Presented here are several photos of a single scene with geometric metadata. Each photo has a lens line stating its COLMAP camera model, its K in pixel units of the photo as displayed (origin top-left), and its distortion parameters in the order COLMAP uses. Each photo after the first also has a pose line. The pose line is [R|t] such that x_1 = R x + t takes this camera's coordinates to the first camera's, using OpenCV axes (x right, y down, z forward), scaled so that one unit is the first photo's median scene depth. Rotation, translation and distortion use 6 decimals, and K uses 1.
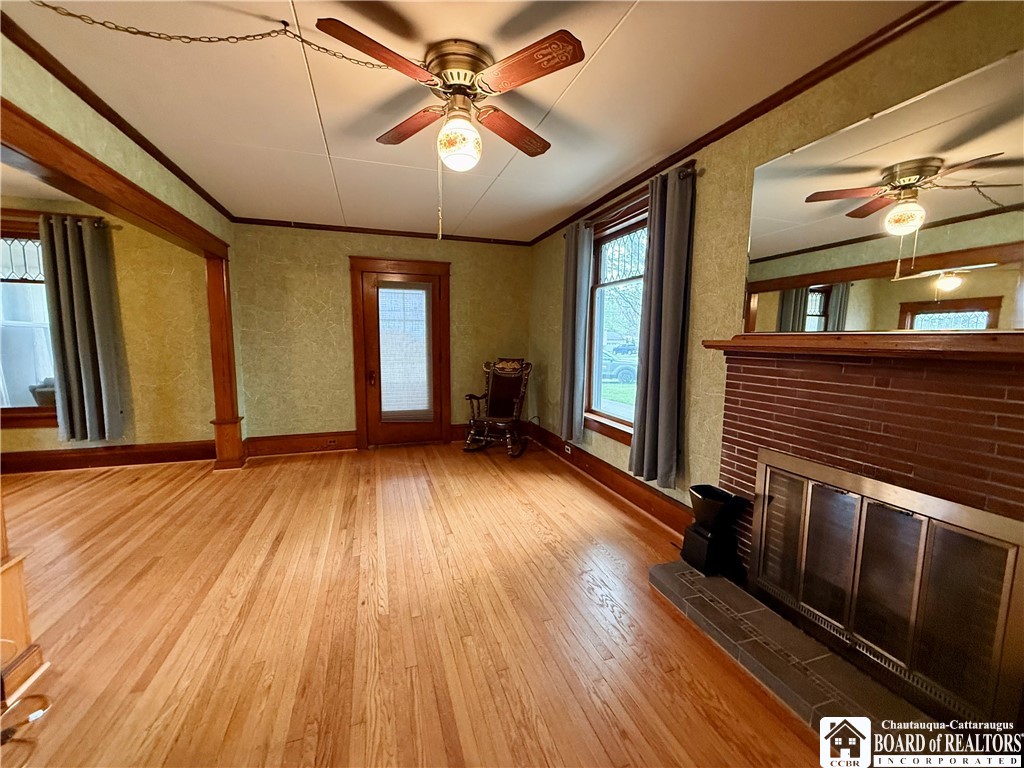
lens RADIAL K [[415.0, 0, 512.0], [0, 415.0, 384.0], [0, 0, 1]] dist [0.001454, 0.000289]
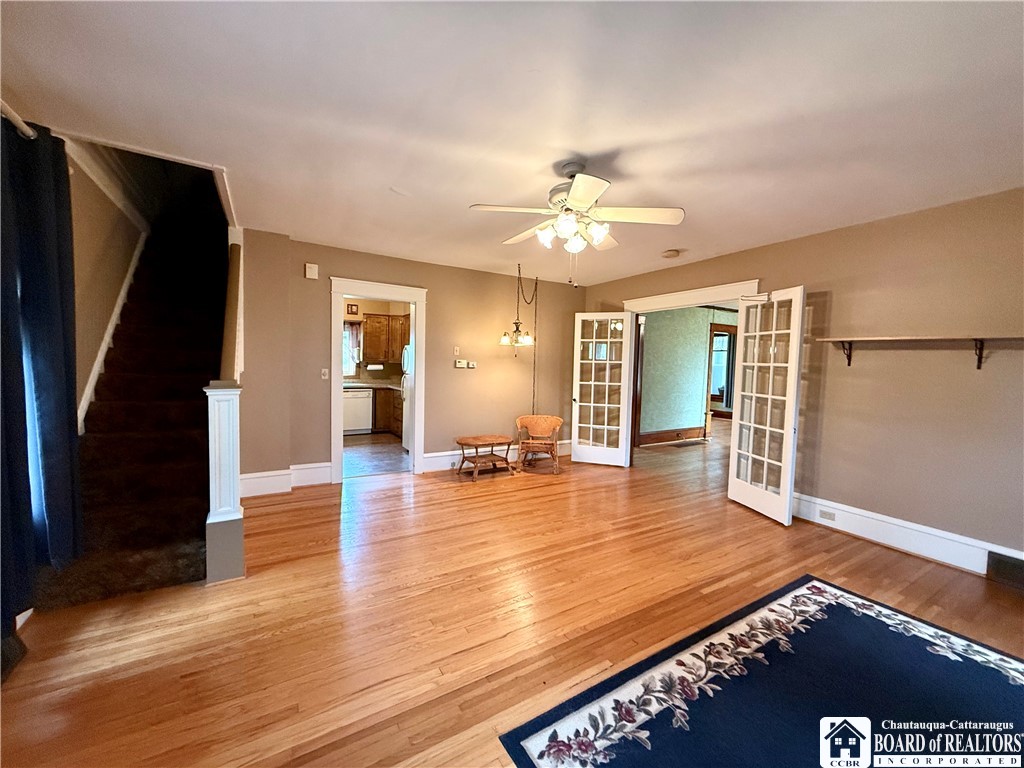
lens RADIAL K [[403.3, 0, 508.4], [0, 403.3, 383.1], [0, 0, 1]] dist [-0.002030, -0.000133]
pose [[0.219957, 0.046910, -0.974381, 1.171109], [-0.132347, 0.991043, 0.017836, 0.112996], [0.966490, 0.125034, 0.224196, -0.975397]]
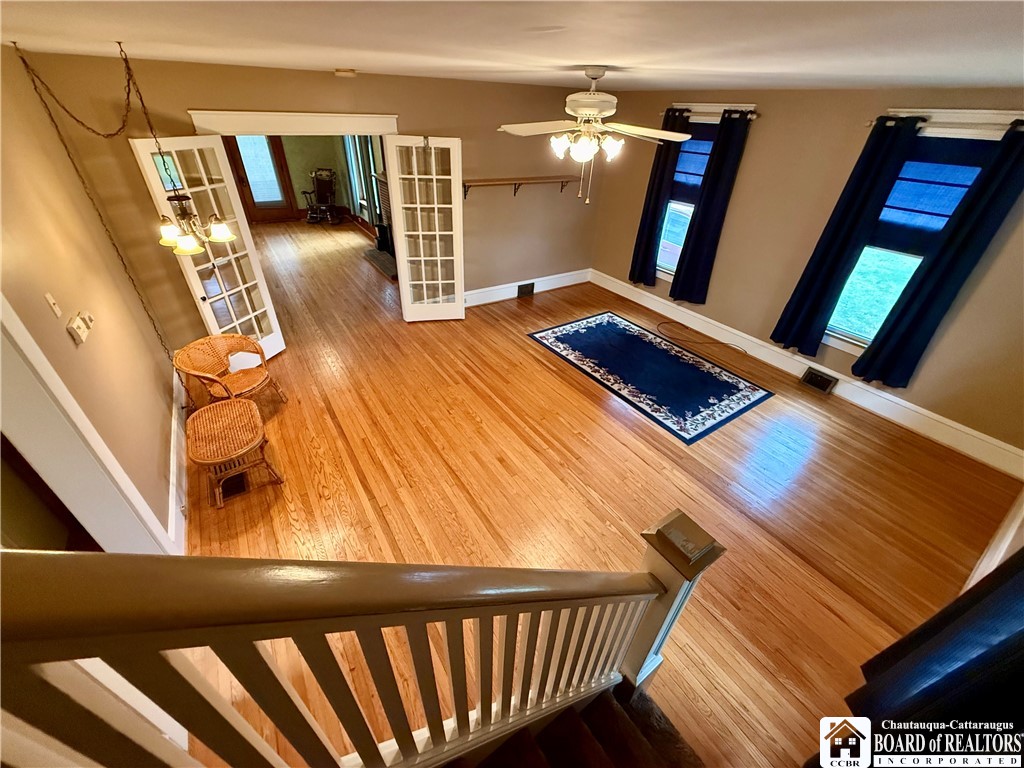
lens RADIAL K [[403.3, 0, 508.4], [0, 403.3, 383.1], [0, 0, 1]] dist [-0.002030, -0.000133]
pose [[0.967607, -0.120214, 0.222001, 0.336981], [0.002091, 0.883138, 0.469108, -0.072622], [-0.252451, -0.453448, 0.854783, -1.410942]]
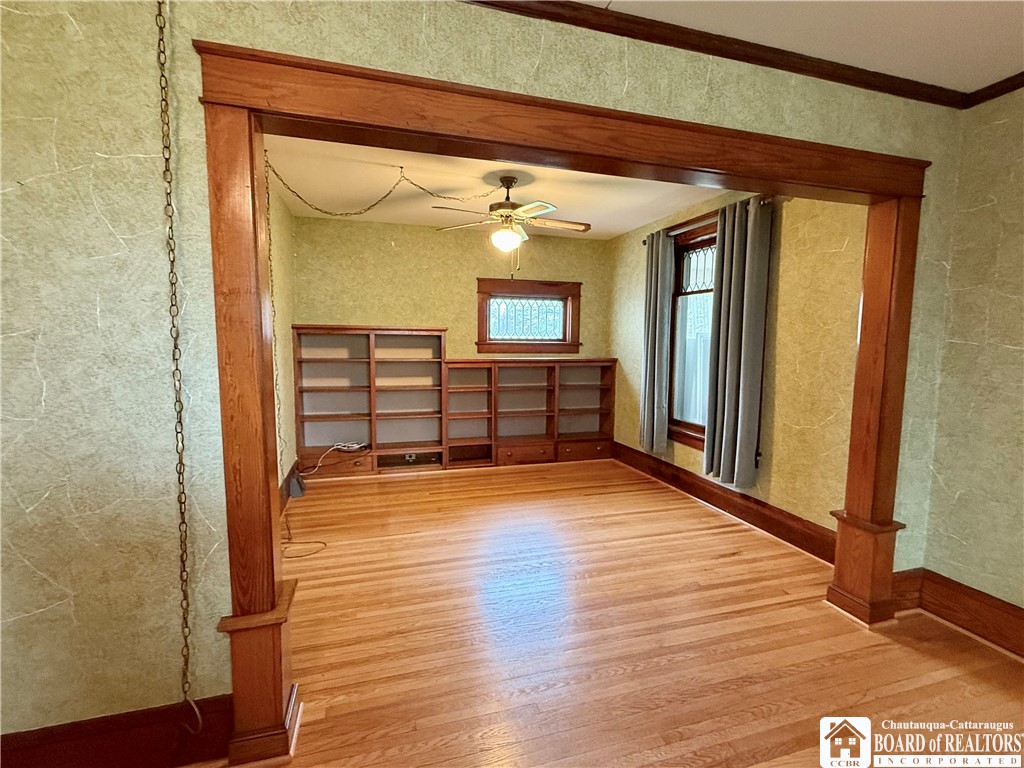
lens RADIAL K [[459.3, 0, 512.0], [0, 459.3, 384.0], [0, 0, 1]] dist [-0.000345, -0.000152]
pose [[-0.039889, 0.089170, -0.995217, -0.125974], [-0.114770, 0.989009, 0.093213, -0.081331], [0.992591, 0.117940, -0.029216, 0.575328]]
